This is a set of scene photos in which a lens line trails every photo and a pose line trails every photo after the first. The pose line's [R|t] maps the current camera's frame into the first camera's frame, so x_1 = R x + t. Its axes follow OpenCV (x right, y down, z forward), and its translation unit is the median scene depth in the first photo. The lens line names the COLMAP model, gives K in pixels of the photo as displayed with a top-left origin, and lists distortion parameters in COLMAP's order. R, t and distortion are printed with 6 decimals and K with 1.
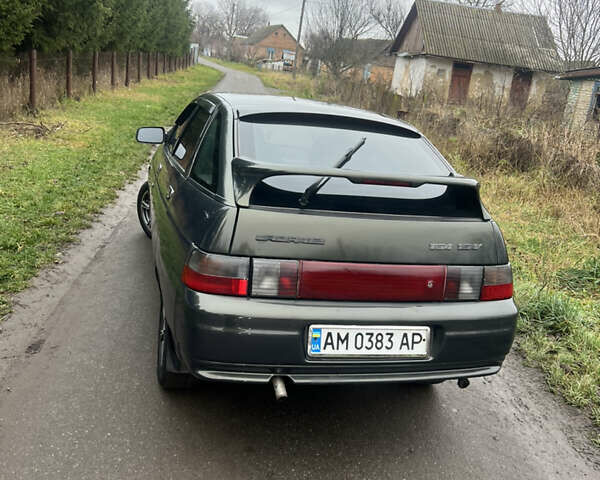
lens RADIAL K [[589.4, 0, 301.0], [0, 589.4, 229.3], [0, 0, 1]] dist [0.034151, -0.084111]
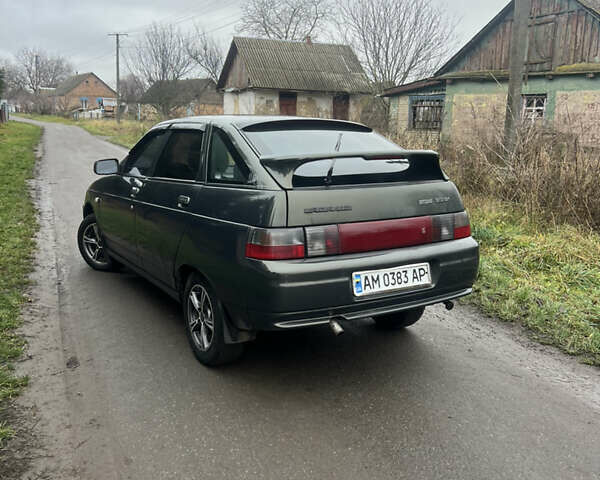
lens RADIAL K [[589.4, 0, 301.0], [0, 589.4, 229.3], [0, 0, 1]] dist [0.034151, -0.084111]
pose [[0.949794, -0.153176, 0.272816, -0.357520], [0.169490, 0.984832, -0.037126, 0.081073], [-0.262991, 0.081502, 0.961350, -0.184741]]
